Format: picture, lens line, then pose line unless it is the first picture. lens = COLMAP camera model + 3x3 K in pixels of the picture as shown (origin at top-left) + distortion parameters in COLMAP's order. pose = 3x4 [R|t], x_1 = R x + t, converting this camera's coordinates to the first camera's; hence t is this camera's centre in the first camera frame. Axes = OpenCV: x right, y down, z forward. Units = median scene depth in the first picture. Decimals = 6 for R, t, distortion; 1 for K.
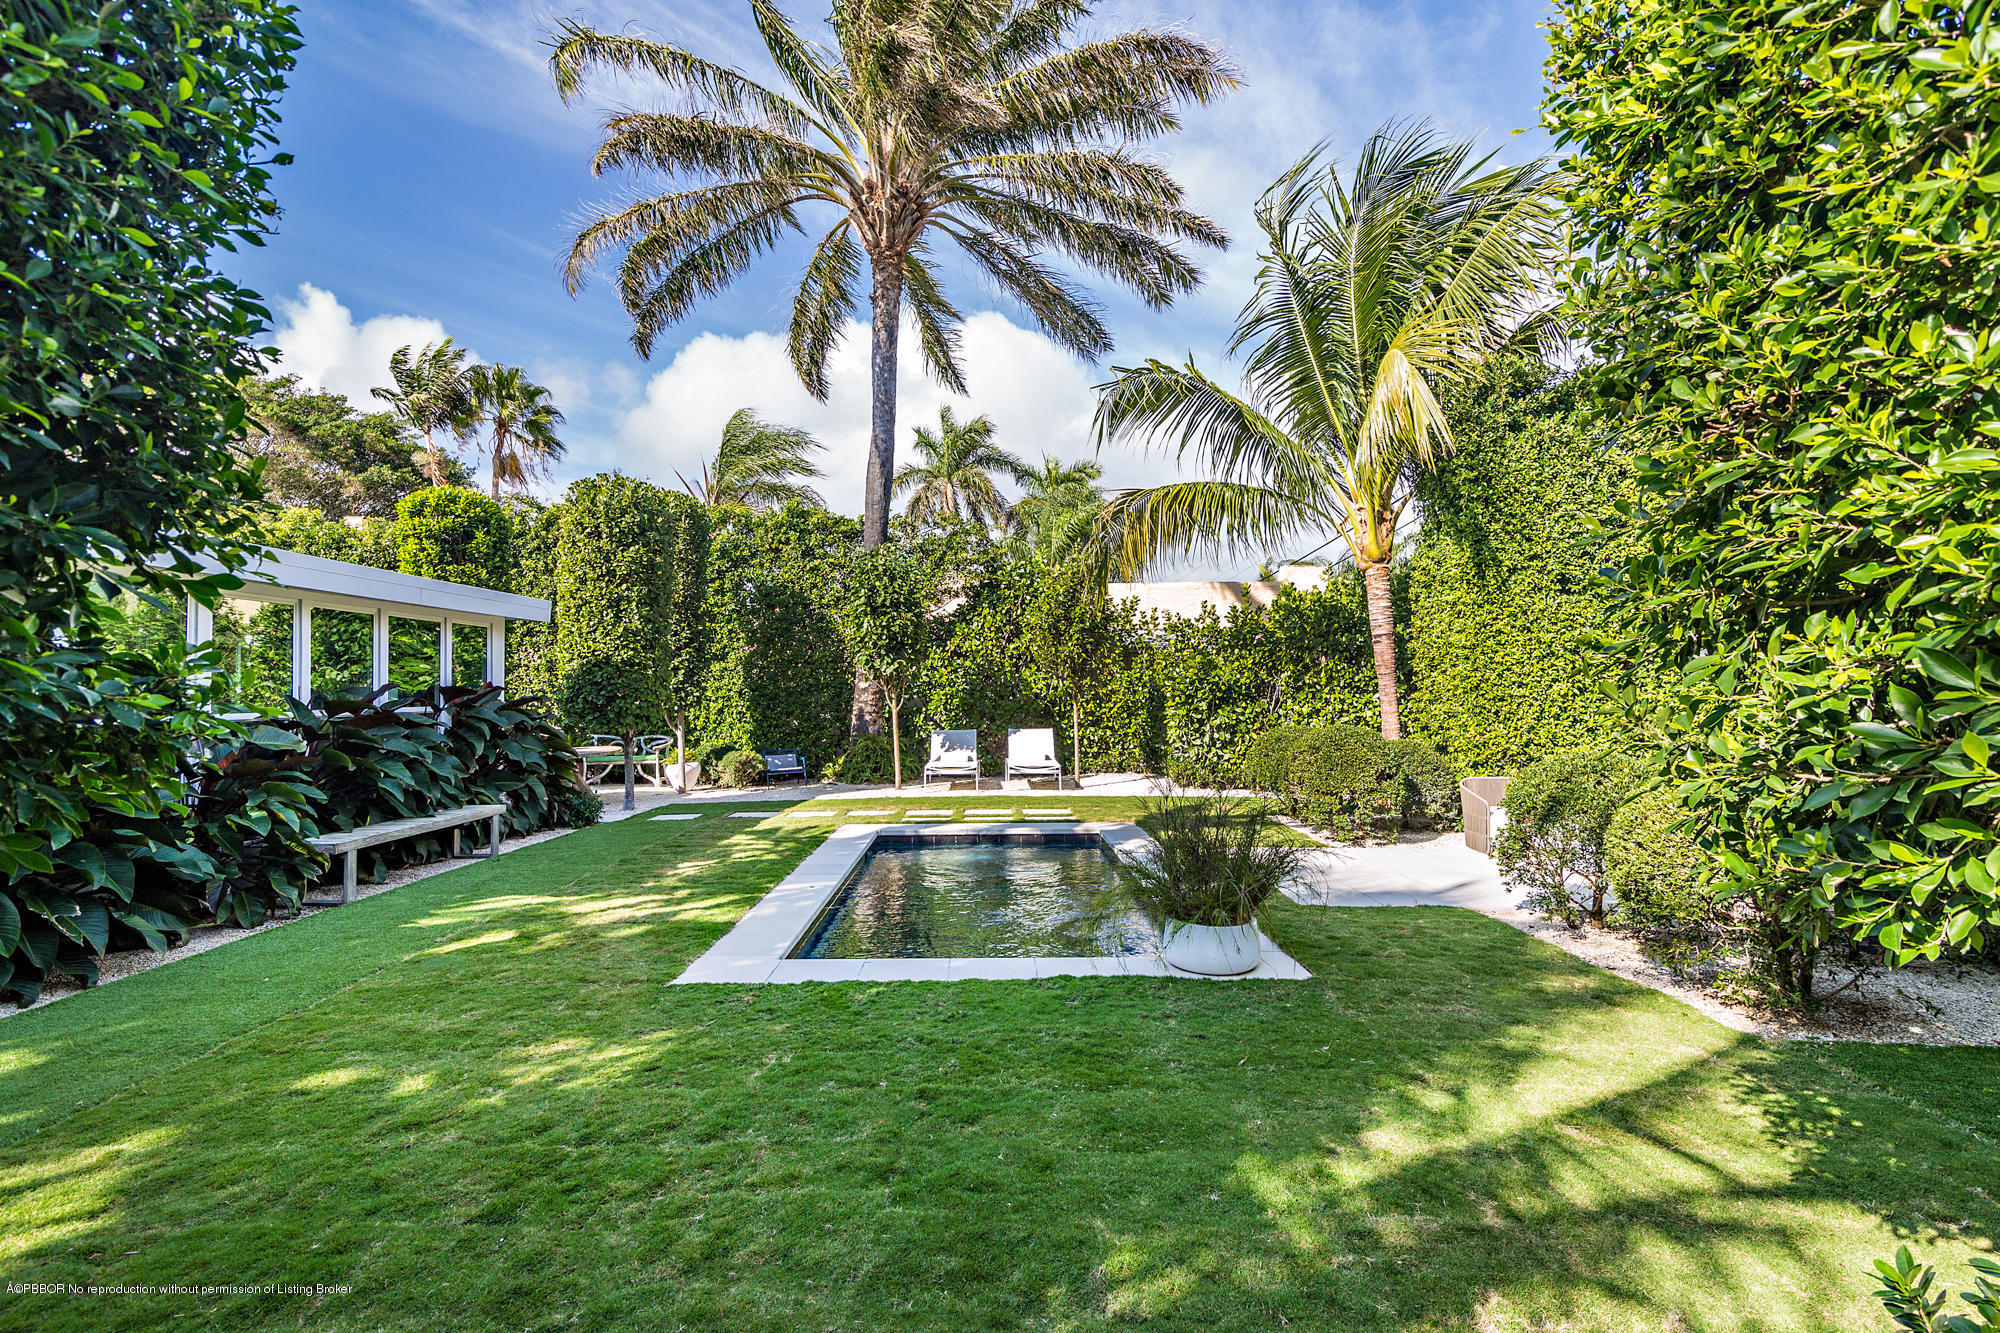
lens RADIAL K [[926.4, 0, 989.6], [0, 926.4, 680.0], [0, 0, 1]] dist [0.003507, -0.001998]
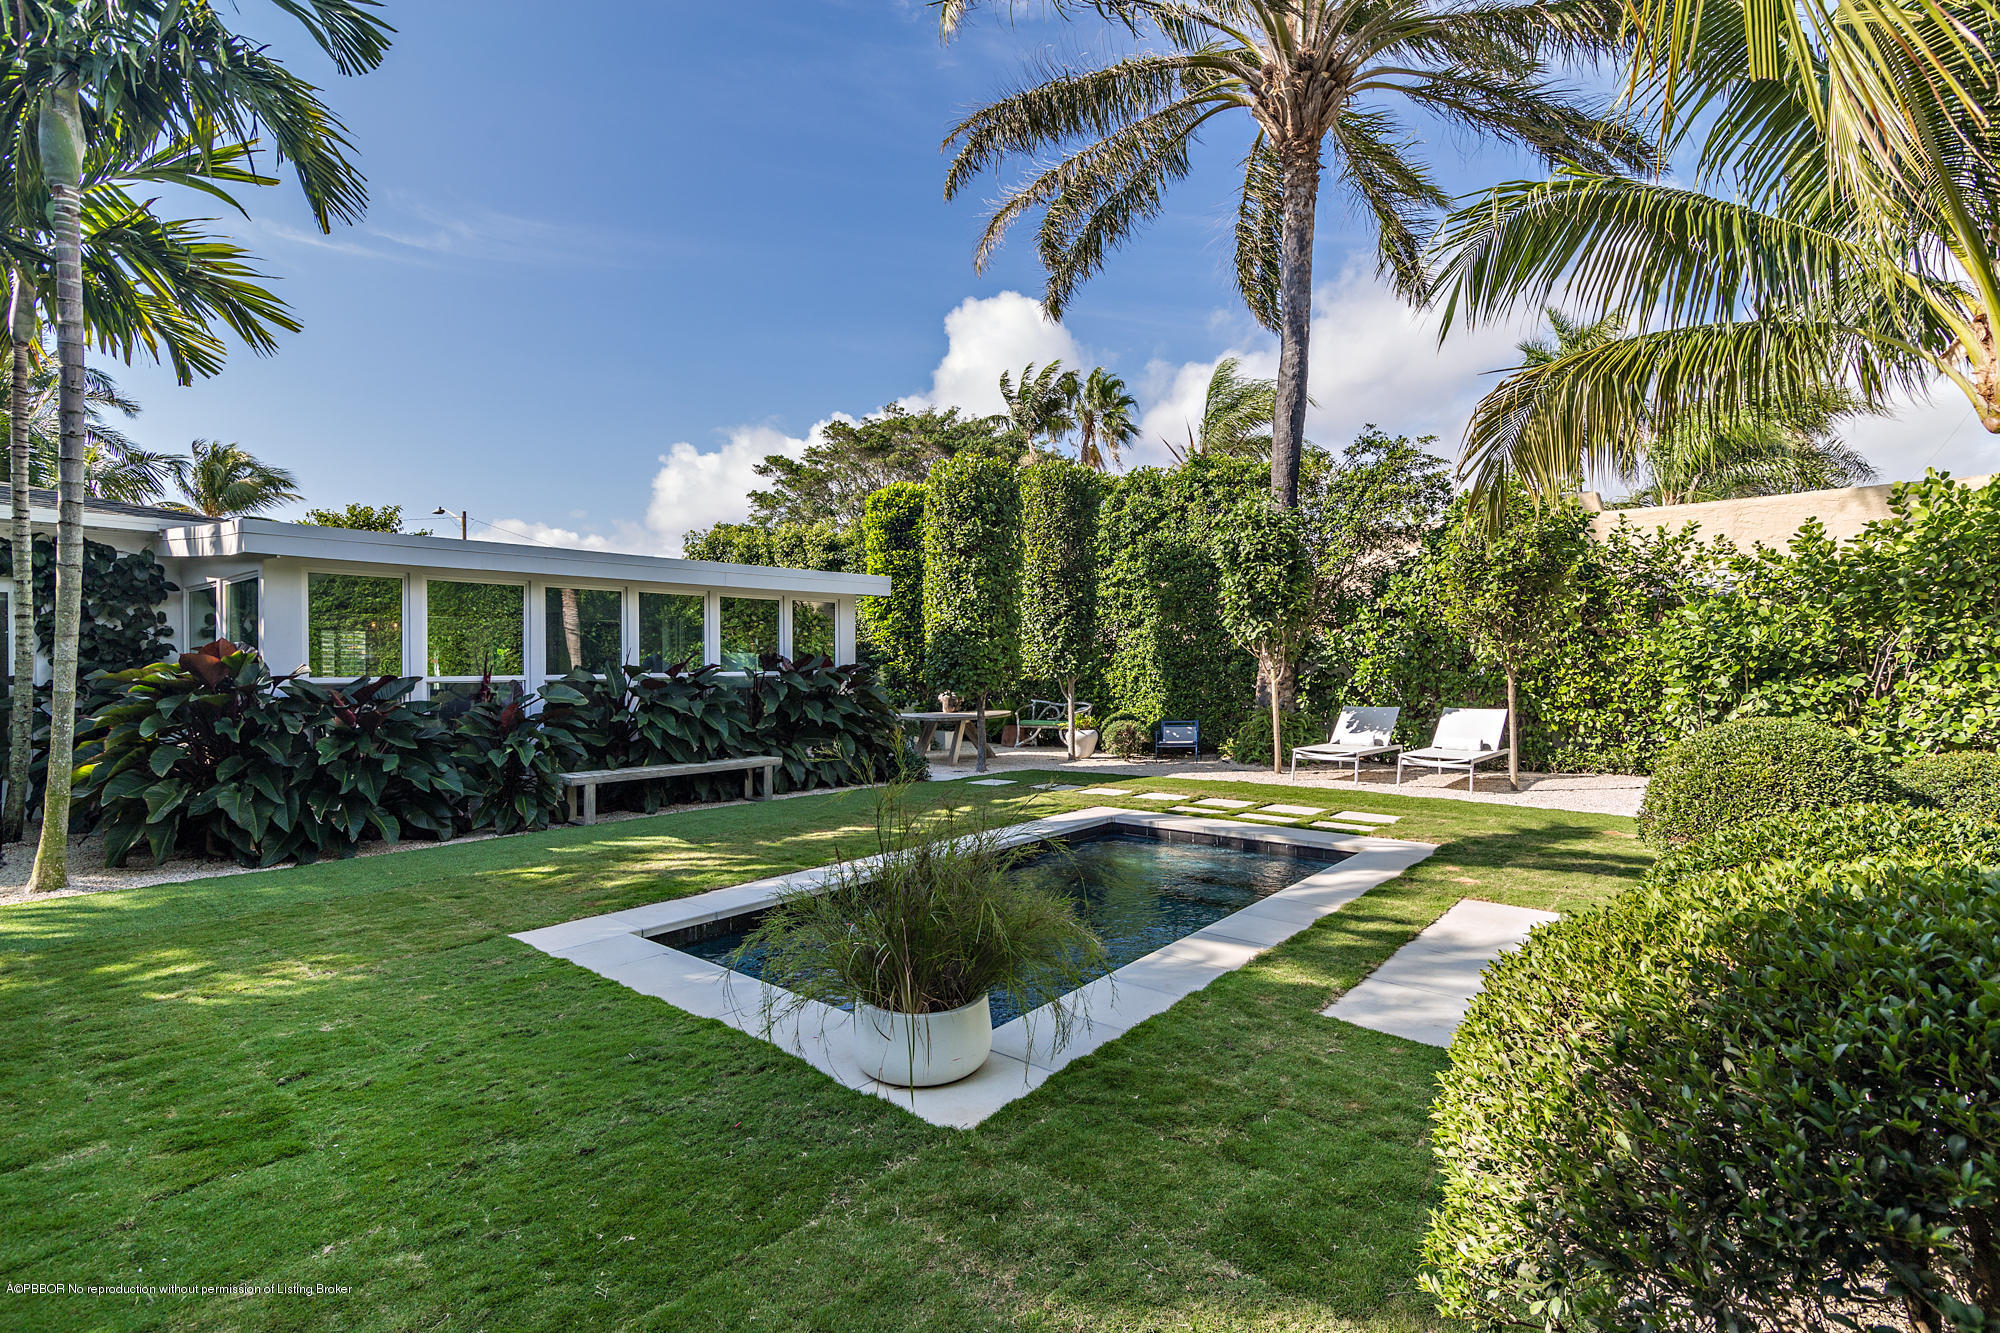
lens RADIAL K [[926.4, 0, 1002.2], [0, 926.4, 670.7], [0, 0, 1]] dist [0.003507, -0.001998]
pose [[0.770431, 0.008040, -0.637473, 0.242936], [0.006824, 0.999759, 0.020855, 0.003180], [0.637487, -0.020417, 0.770191, 0.175486]]
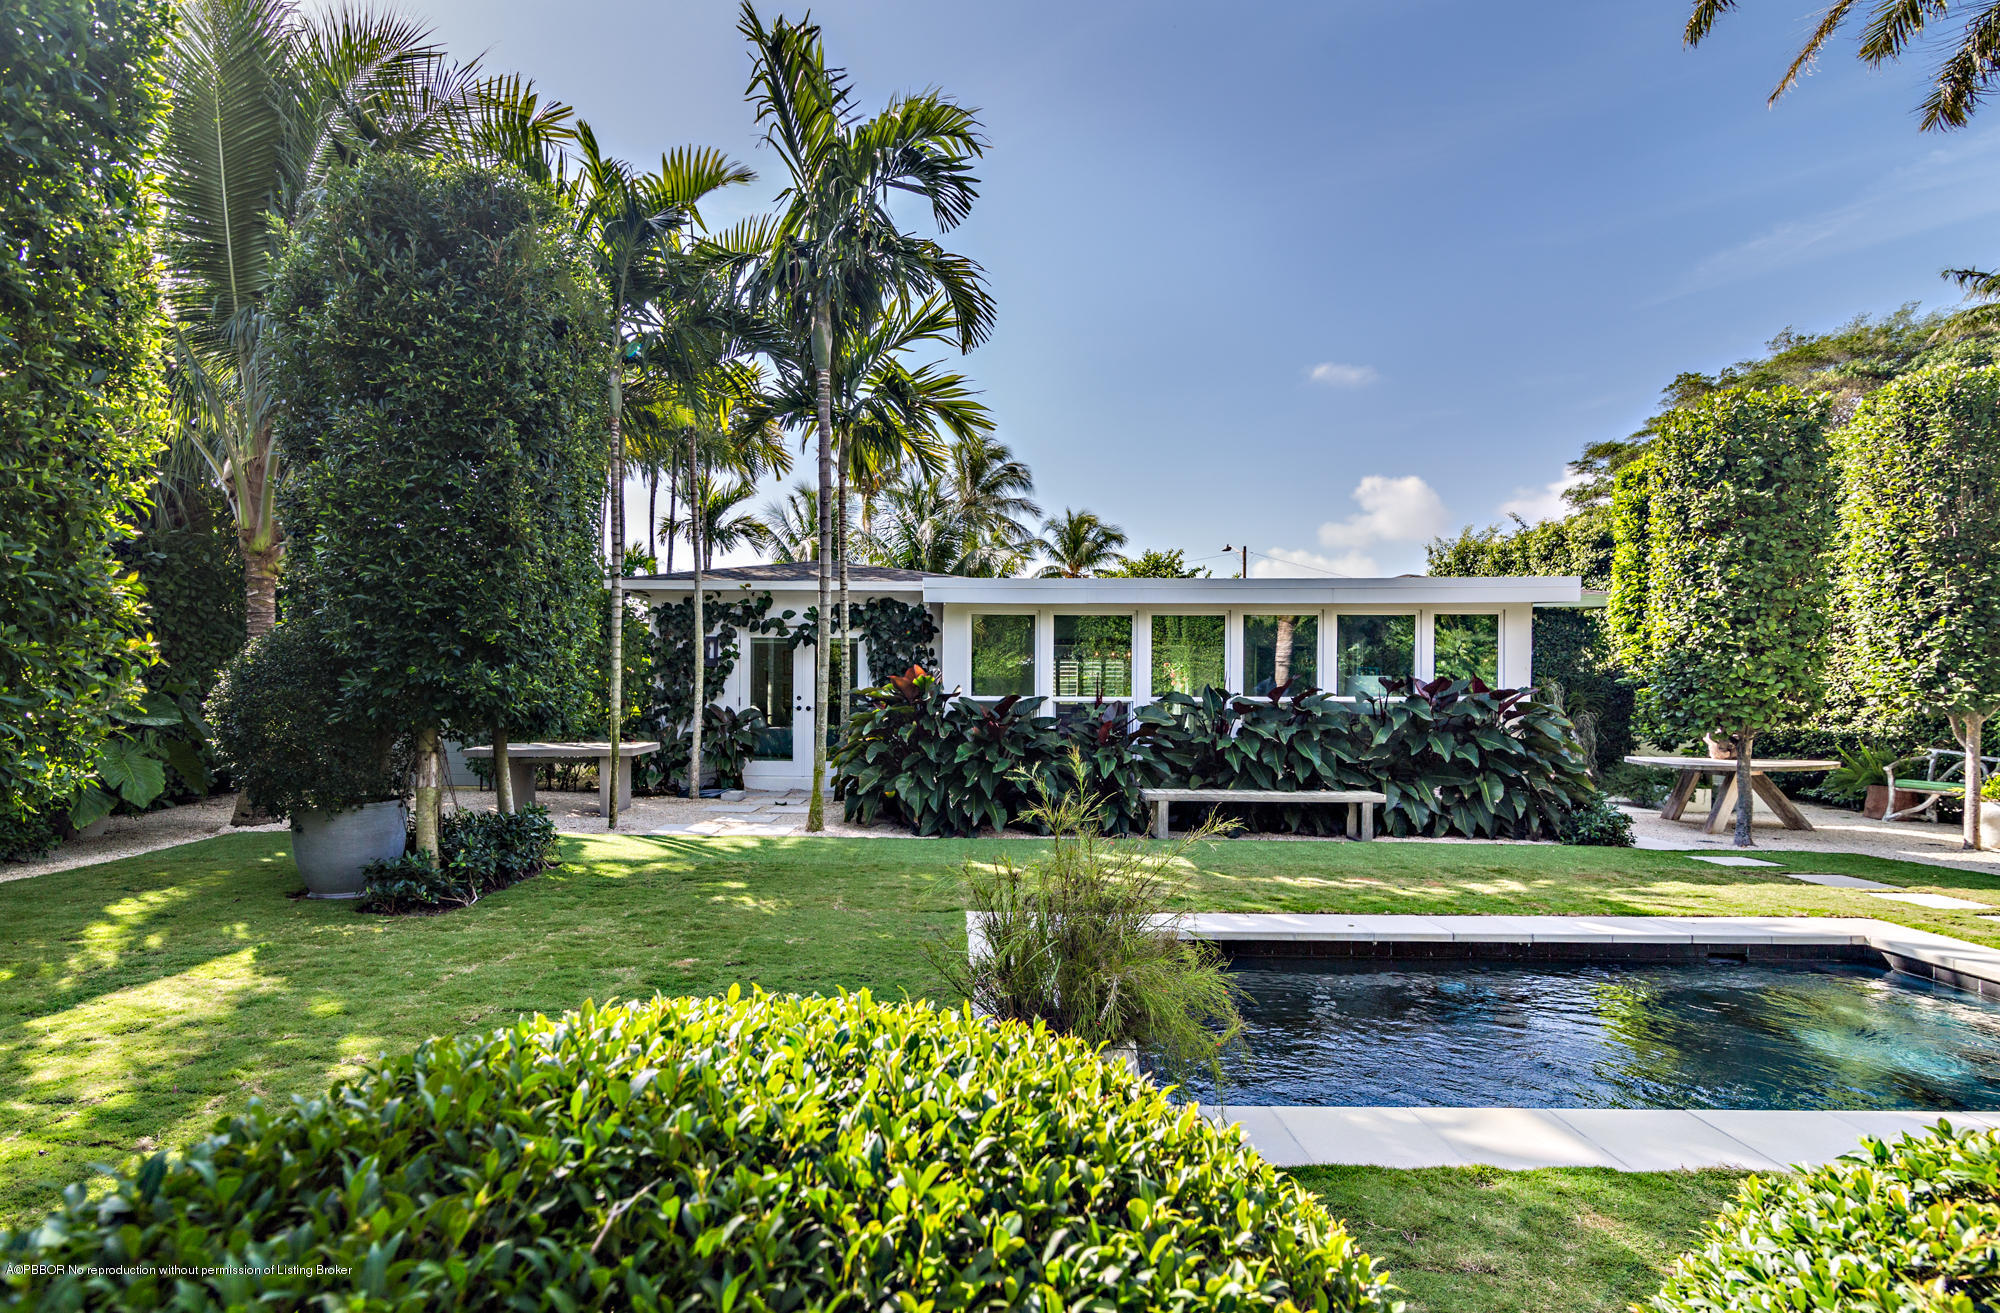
lens RADIAL K [[954.5, 0, 954.0], [0, 954.5, 691.4], [0, 0, 1]] dist [0.000671, -0.000098]
pose [[-0.009698, 0.007165, -0.999927, 0.300474], [0.007959, 0.999943, 0.007088, 0.006972], [0.999921, -0.007890, -0.009754, 0.321612]]
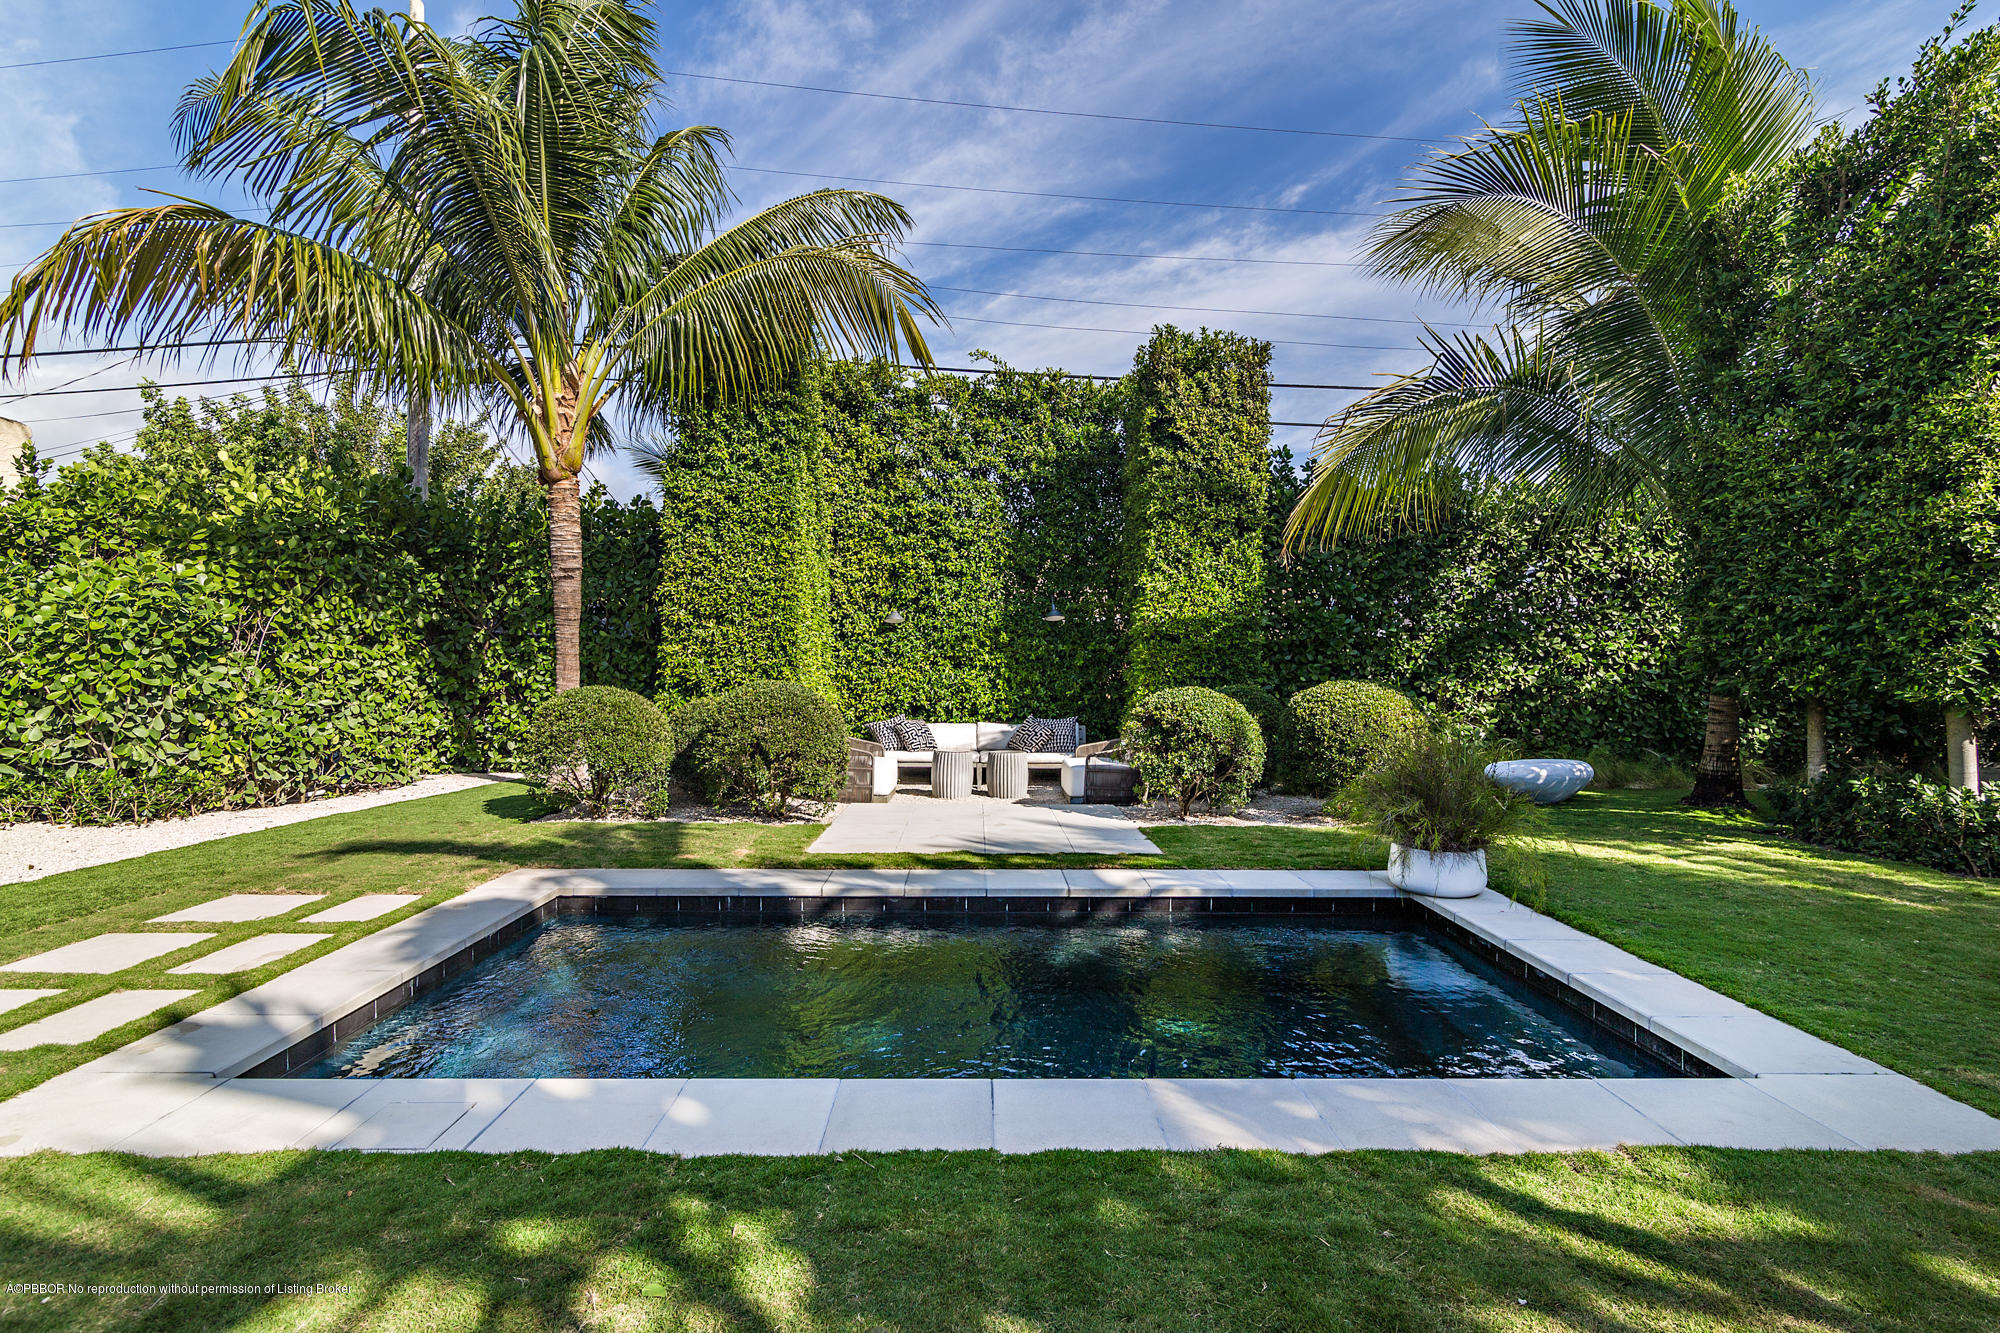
lens RADIAL K [[926.4, 0, 987.6], [0, 926.4, 666.4], [0, 0, 1]] dist [0.003507, -0.001998]
pose [[-0.005310, 0.001860, 0.999984, -0.275941], [-0.019618, 0.999806, -0.001964, 0.021575], [-0.999793, -0.019628, -0.005273, 0.516127]]
